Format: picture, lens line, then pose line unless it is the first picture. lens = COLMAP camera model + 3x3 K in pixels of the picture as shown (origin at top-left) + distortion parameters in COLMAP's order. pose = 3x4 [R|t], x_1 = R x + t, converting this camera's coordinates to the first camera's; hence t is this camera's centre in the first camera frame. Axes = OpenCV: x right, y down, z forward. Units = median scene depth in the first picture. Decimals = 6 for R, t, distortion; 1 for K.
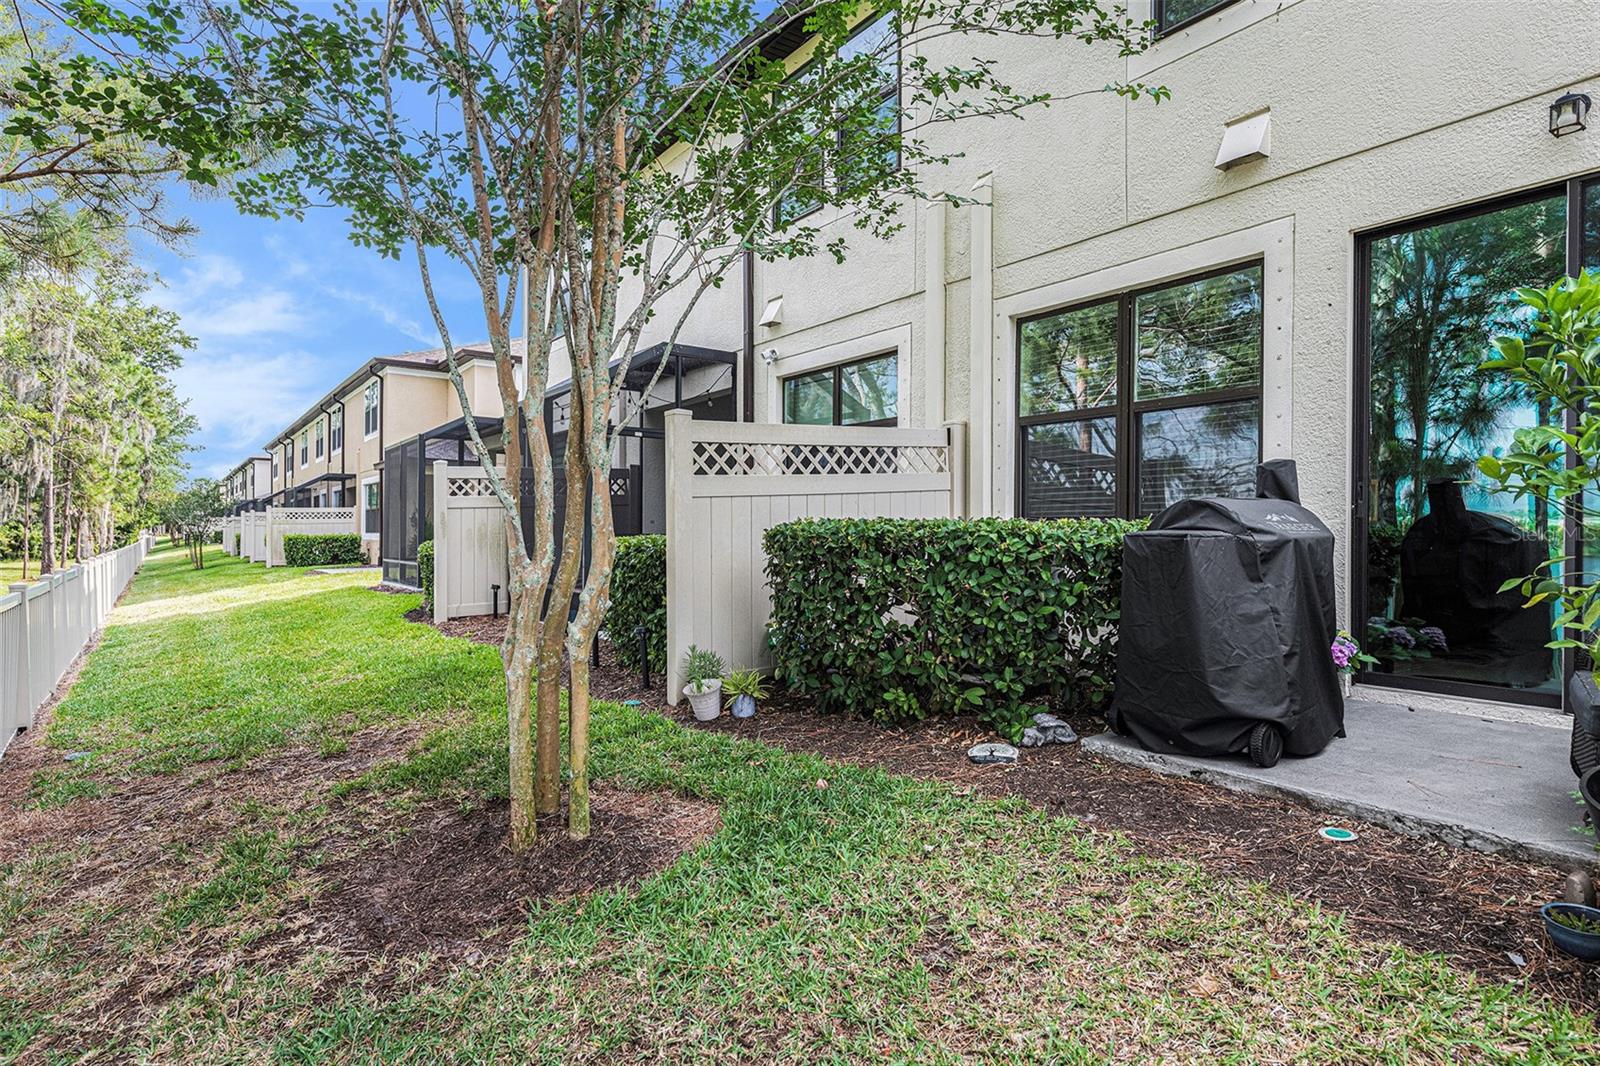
lens RADIAL K [[895.0, 0, 800.0], [0, 895.0, 533.0], [0, 0, 1]] dist [0.031318, -0.014640]
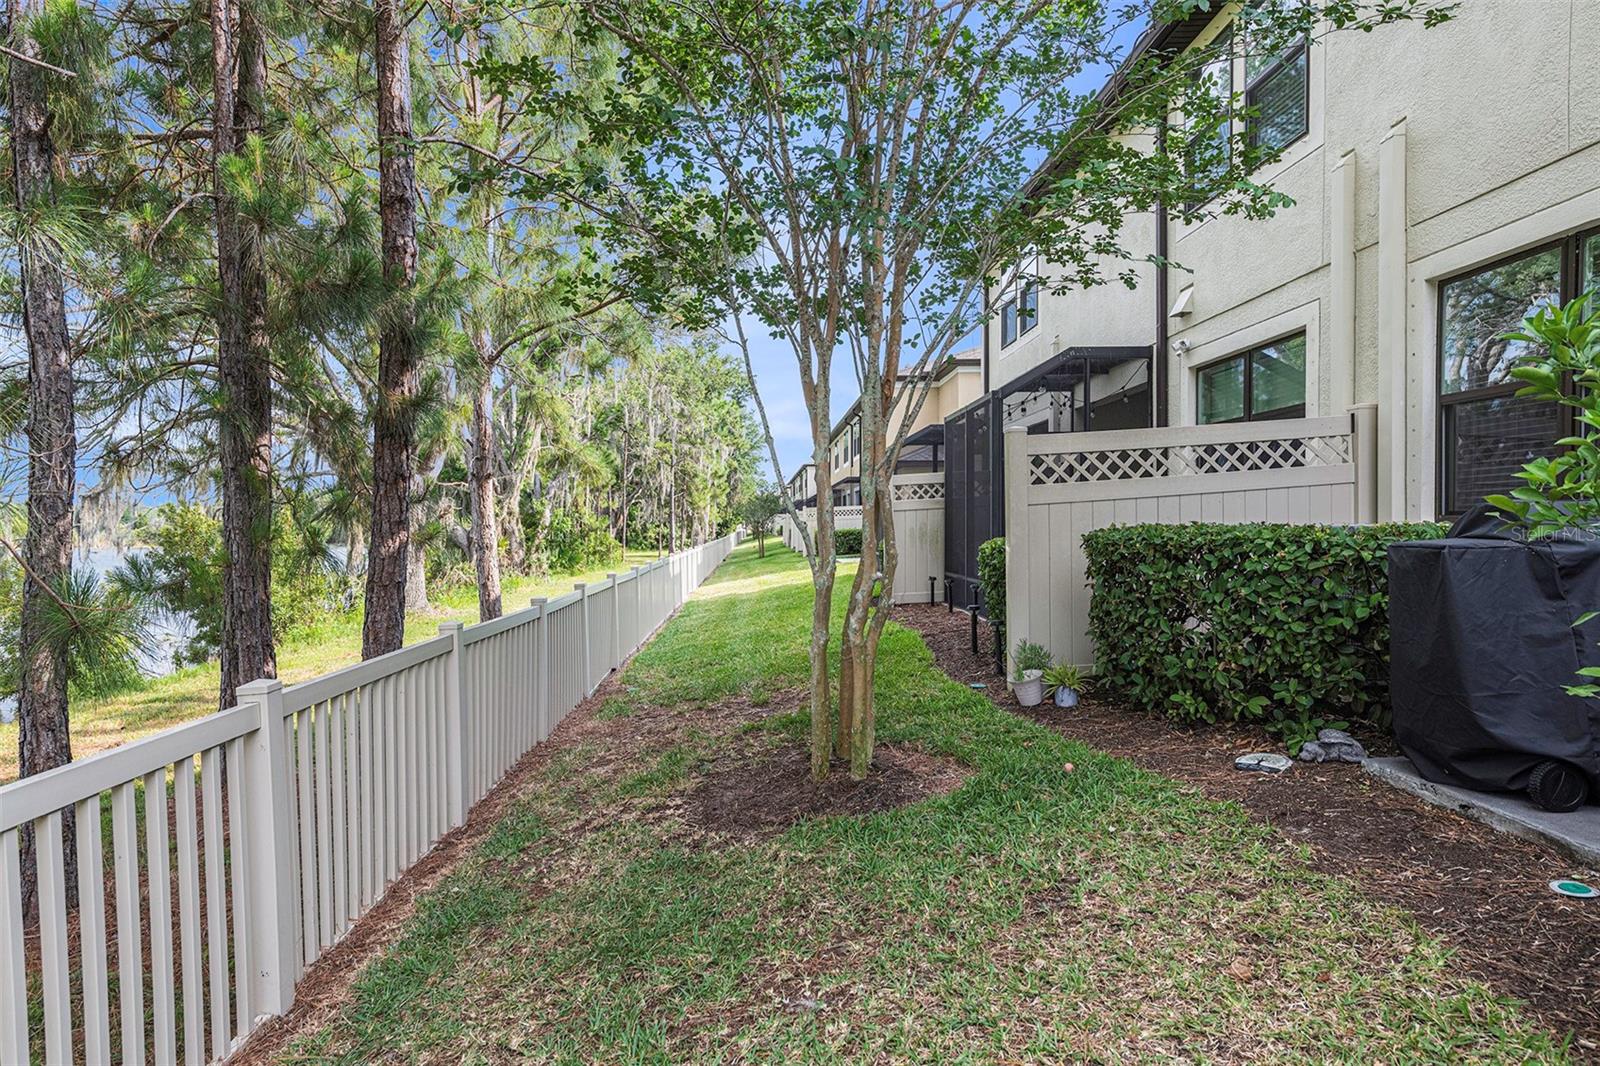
lens RADIAL K [[895.0, 0, 800.0], [0, 895.0, 533.0], [0, 0, 1]] dist [0.031318, -0.014640]
pose [[0.838896, -0.010996, -0.544181, 0.320746], [0.019488, 0.999762, 0.009841, -0.028401], [0.543943, -0.018861, 0.838910, -0.110940]]
